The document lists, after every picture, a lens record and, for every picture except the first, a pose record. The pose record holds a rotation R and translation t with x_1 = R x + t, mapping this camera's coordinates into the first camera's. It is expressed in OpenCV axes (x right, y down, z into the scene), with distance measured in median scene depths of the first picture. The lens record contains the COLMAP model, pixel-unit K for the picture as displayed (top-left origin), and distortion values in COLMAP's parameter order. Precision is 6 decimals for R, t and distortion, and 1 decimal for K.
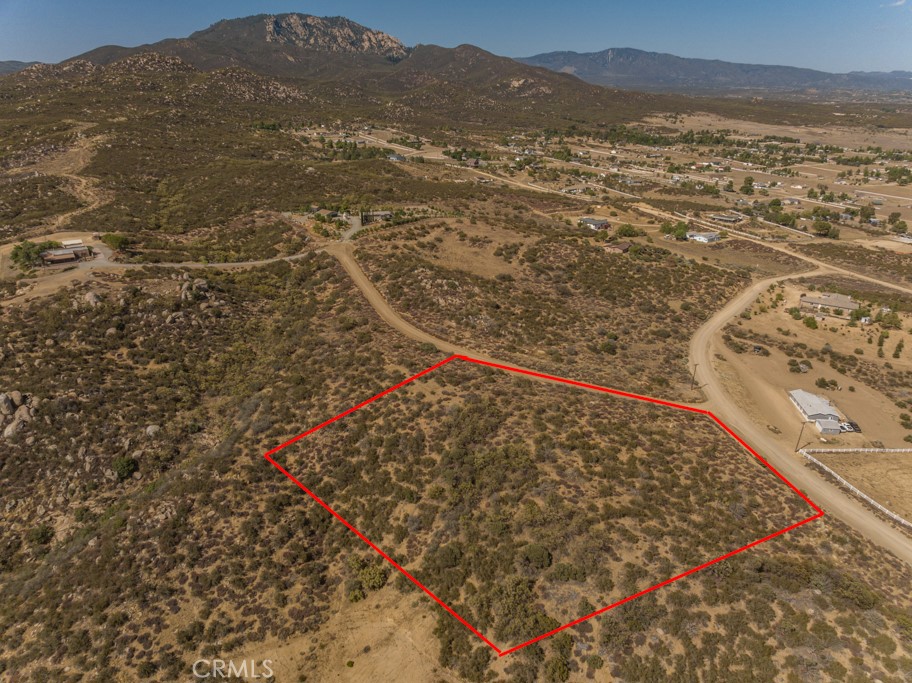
lens RADIAL K [[641.1, 0, 460.4], [0, 641.1, 337.1], [0, 0, 1]] dist [-0.037882, 0.004569]
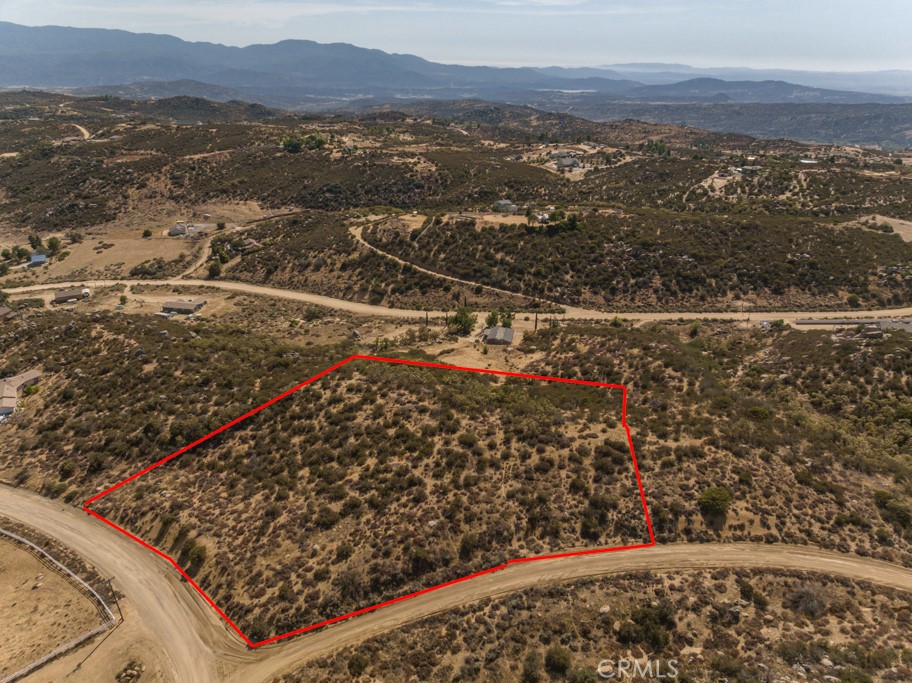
lens RADIAL K [[641.1, 0, 460.4], [0, 641.1, 337.1], [0, 0, 1]] dist [-0.037882, 0.004569]
pose [[-0.888453, 0.164933, -0.428309, 0.538681], [-0.191103, 0.715522, 0.671943, -0.612421], [0.417290, 0.678841, -0.604188, 1.588824]]
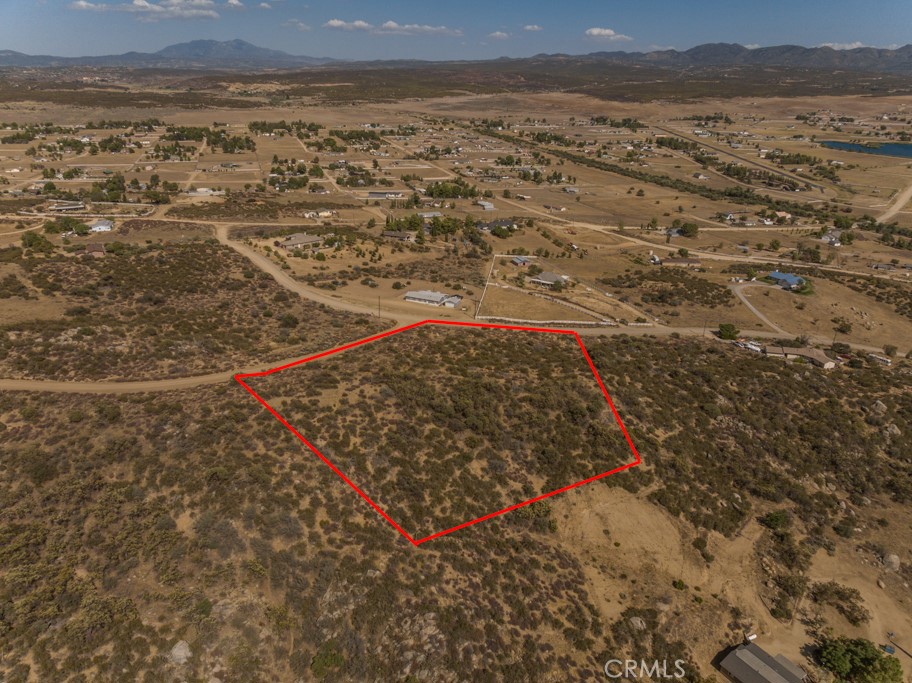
lens RADIAL K [[641.1, 0, 460.4], [0, 641.1, 337.1], [0, 0, 1]] dist [-0.037882, 0.004569]
pose [[0.306688, -0.371695, 0.876234, -0.933666], [0.338460, 0.903015, 0.264592, -0.215806], [-0.889599, 0.215423, 0.402748, 0.533920]]
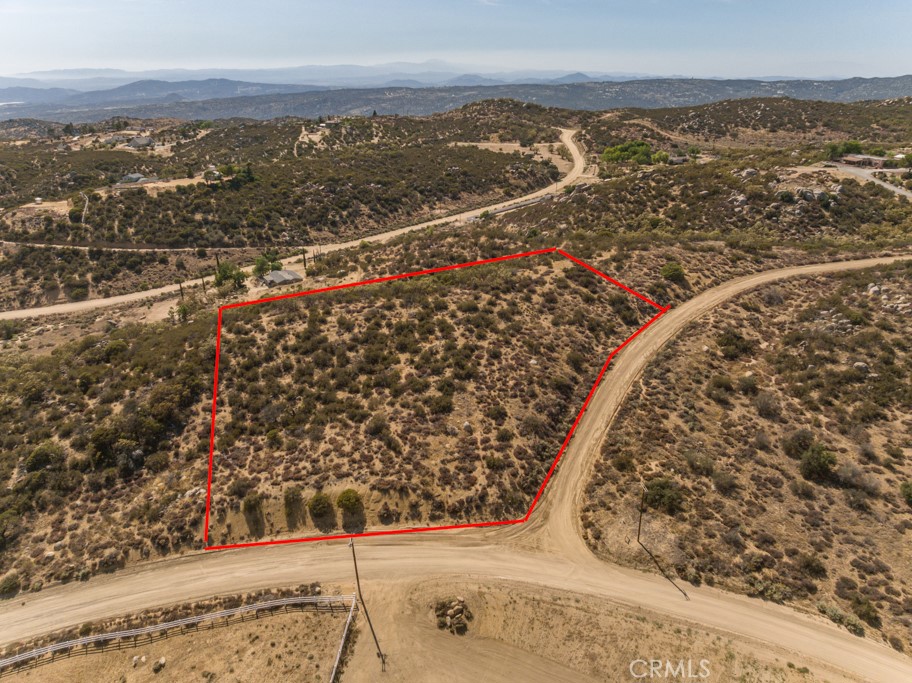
lens RADIAL K [[641.1, 0, 460.4], [0, 641.1, 337.1], [0, 0, 1]] dist [-0.037882, 0.004569]
pose [[-0.307119, 0.369593, -0.876971, 1.010642], [-0.353859, 0.811087, 0.465749, -0.257856], [0.883438, 0.453365, -0.118316, 1.235745]]
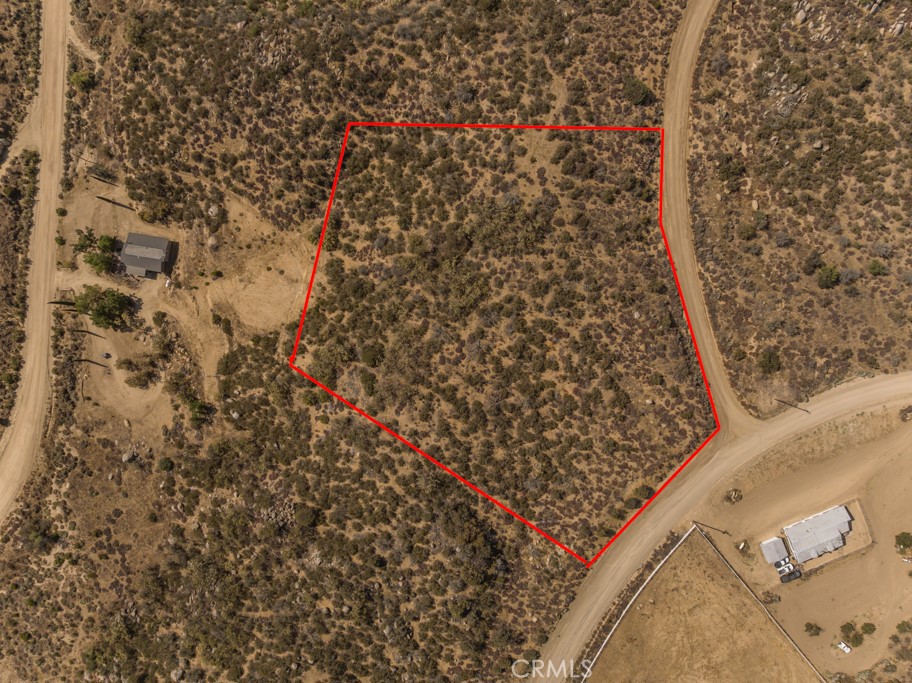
lens RADIAL K [[641.1, 0, 460.4], [0, 641.1, 337.1], [0, 0, 1]] dist [-0.037882, 0.004569]
pose [[0.479298, 0.877469, -0.017933, 0.164049], [-0.313882, 0.190461, 0.930163, -0.772864], [0.819605, -0.440196, 0.366709, 0.581604]]
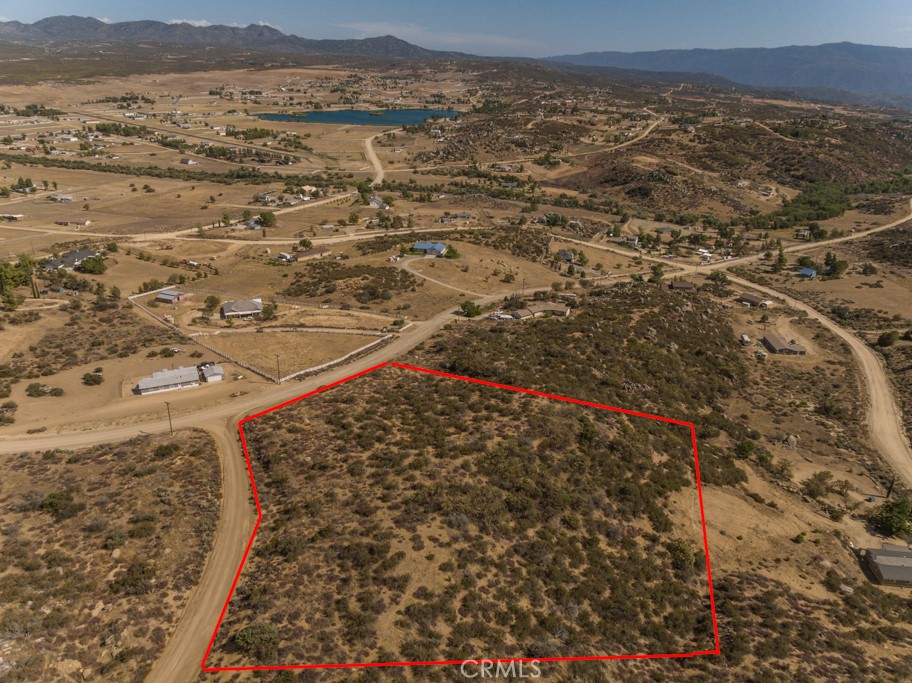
lens RADIAL K [[641.1, 0, 460.4], [0, 641.1, 337.1], [0, 0, 1]] dist [-0.037882, 0.004569]
pose [[-0.531654, -0.358871, 0.767174, -0.536049], [0.280230, 0.780245, 0.559186, -0.487839], [-0.799259, 0.512279, -0.314254, 1.260223]]
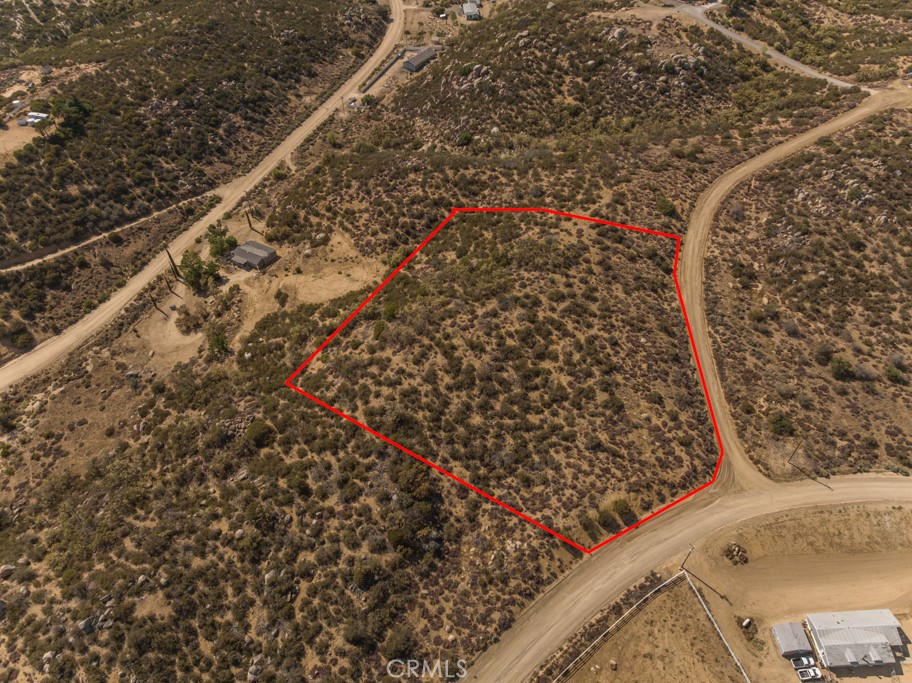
lens RADIAL K [[641.1, 0, 460.4], [0, 641.1, 337.1], [0, 0, 1]] dist [-0.037882, 0.004569]
pose [[0.165848, 0.696555, -0.698072, 0.979376], [-0.356396, 0.702367, 0.616168, -0.452736], [0.919498, 0.146600, 0.364735, 0.531839]]
